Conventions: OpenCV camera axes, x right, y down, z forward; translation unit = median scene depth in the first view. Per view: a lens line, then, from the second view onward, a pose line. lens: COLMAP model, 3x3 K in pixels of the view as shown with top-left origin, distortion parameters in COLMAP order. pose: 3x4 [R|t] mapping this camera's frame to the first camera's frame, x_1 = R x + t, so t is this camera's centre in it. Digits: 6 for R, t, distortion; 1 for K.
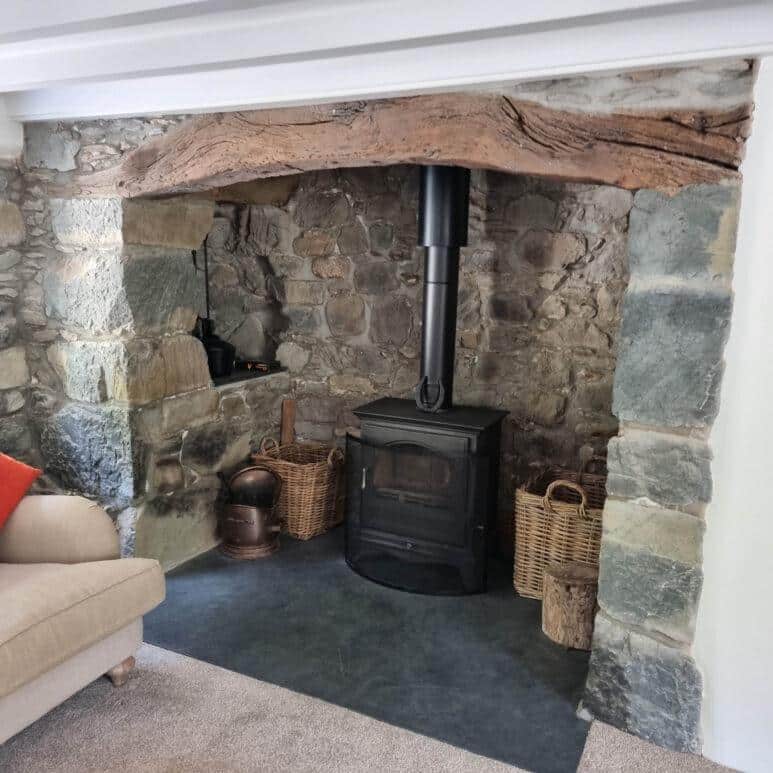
lens RADIAL K [[716.7, 0, 383.9], [0, 716.7, 392.4], [0, 0, 1]] dist [0.056328, 0.000000]
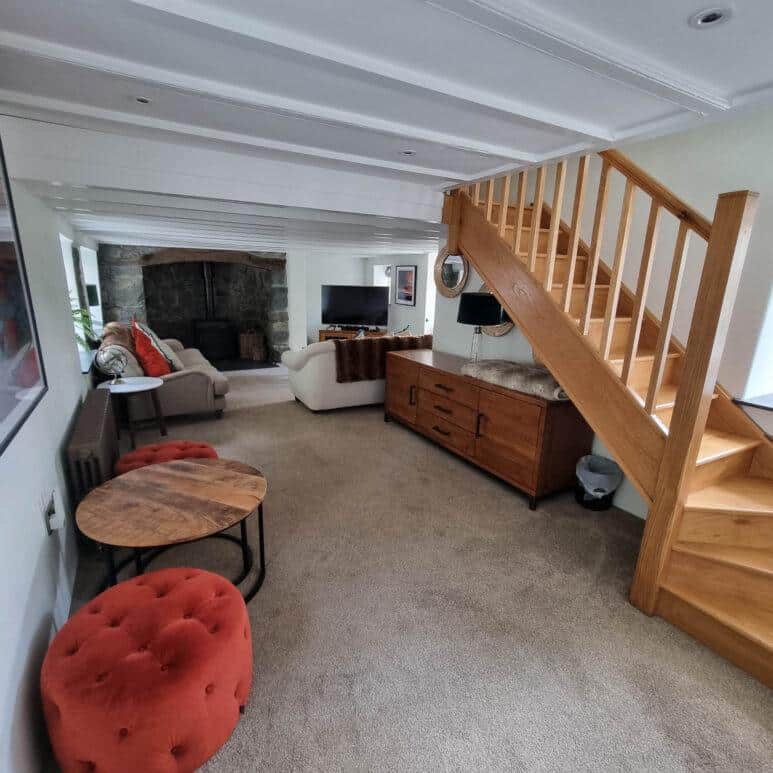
lens RADIAL K [[426.0, 0, 382.4], [0, 426.0, 387.5], [0, 0, 1]] dist [-0.008303, 0.003263]
pose [[0.576875, -0.210409, 0.789268, -1.430995], [0.143223, 0.977340, 0.155865, 0.174898], [-0.804178, 0.023126, 0.593938, -1.245146]]
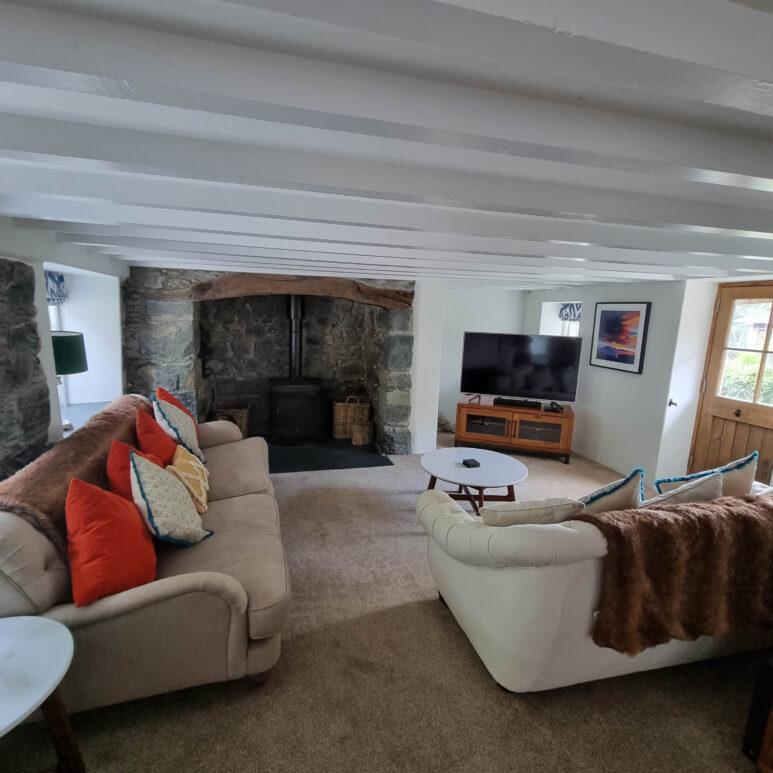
lens RADIAL K [[426.0, 0, 381.1], [0, 426.0, 381.3], [0, 0, 1]] dist [-0.008303, 0.003263]
pose [[0.746222, -0.104012, 0.657522, -0.795143], [0.110134, 0.993397, 0.032153, 0.015479], [-0.656524, 0.048422, 0.752749, -0.426622]]
